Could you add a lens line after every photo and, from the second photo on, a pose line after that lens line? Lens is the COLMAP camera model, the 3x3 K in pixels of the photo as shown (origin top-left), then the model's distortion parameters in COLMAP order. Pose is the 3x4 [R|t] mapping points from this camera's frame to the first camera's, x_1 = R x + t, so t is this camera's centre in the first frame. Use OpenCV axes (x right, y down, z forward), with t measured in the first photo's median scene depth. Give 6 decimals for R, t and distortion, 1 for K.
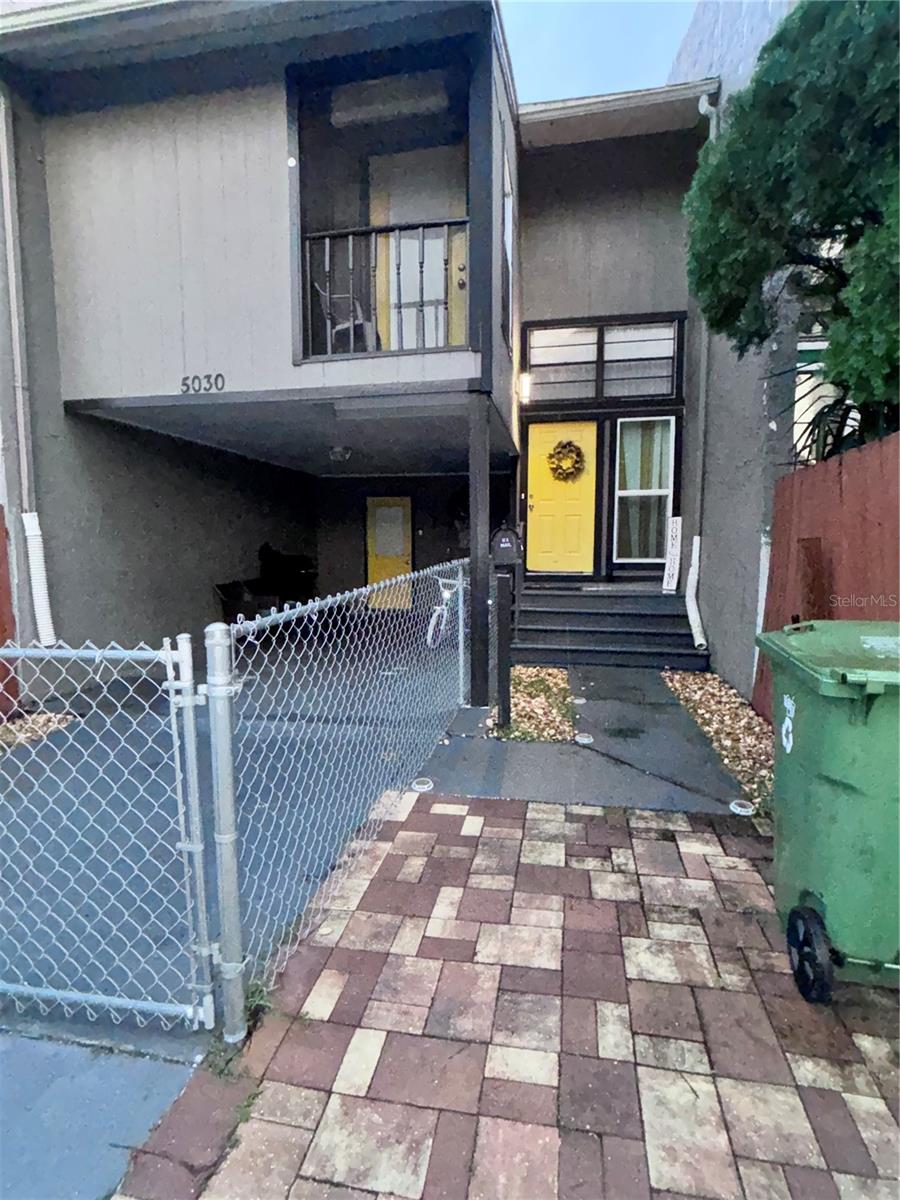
lens RADIAL K [[577.3, 0, 450.0], [0, 577.3, 600.0], [0, 0, 1]] dist [0.038298, -0.000131]
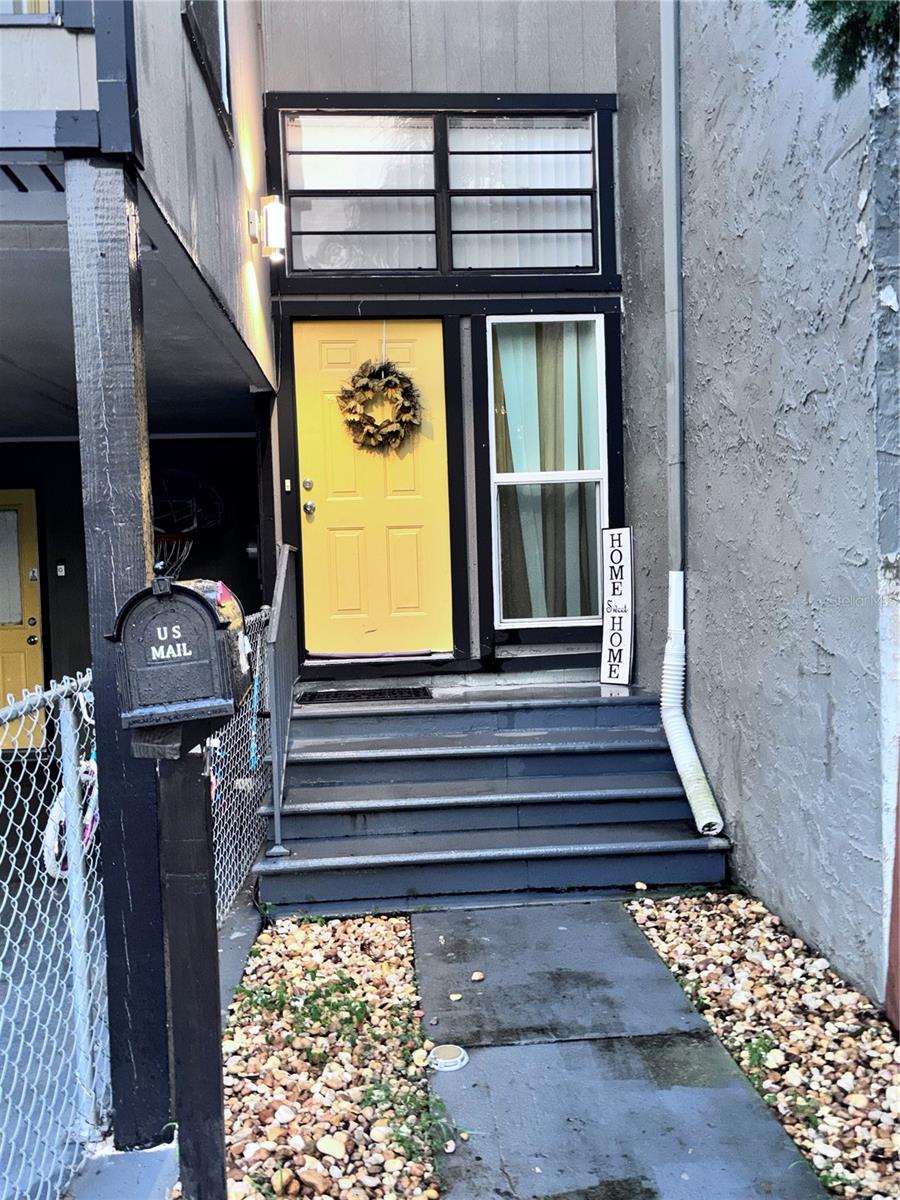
lens RADIAL K [[1008.8, 0, 450.0], [0, 1008.8, 600.0], [0, 0, 1]] dist [0.002723, -0.002960]
pose [[0.967421, -0.036950, 0.250463, 0.054172], [0.054360, 0.996535, -0.062953, -0.041941], [-0.247269, 0.074517, 0.966077, 0.259500]]
